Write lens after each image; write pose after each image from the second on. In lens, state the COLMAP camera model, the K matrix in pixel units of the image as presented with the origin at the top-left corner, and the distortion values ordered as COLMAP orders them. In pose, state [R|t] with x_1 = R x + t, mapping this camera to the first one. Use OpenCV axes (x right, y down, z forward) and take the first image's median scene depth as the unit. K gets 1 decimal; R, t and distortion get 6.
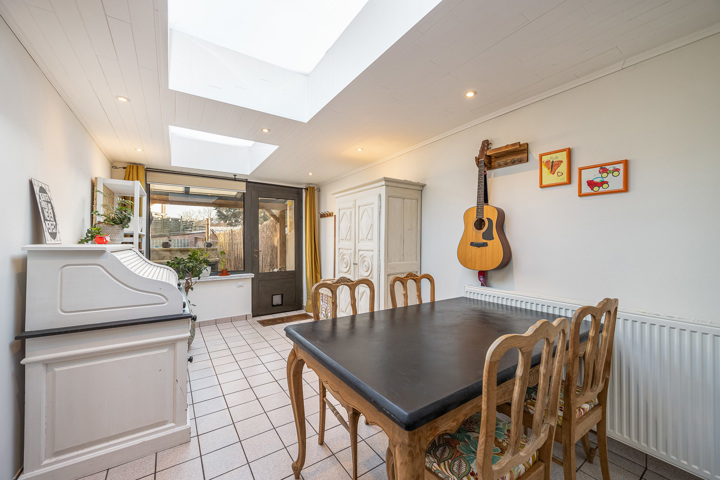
lens RADIAL K [[280.6, 0, 362.5], [0, 280.6, 238.6], [0, 0, 1]] dist [-0.001572, -0.000136]
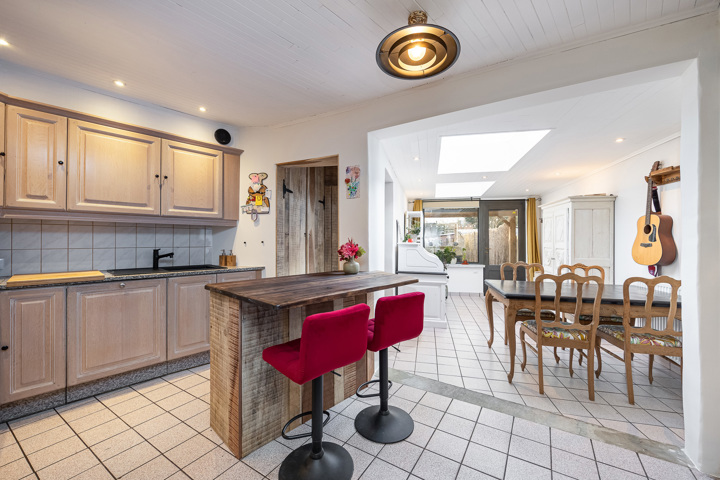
lens RADIAL K [[280.6, 0, 362.5], [0, 280.6, 238.6], [0, 0, 1]] dist [-0.001572, -0.000136]
pose [[0.675538, -0.004596, -0.737311, 0.376549], [0.002569, 0.999989, -0.003880, -0.005817], [0.737320, 0.000727, 0.675543, -0.646115]]
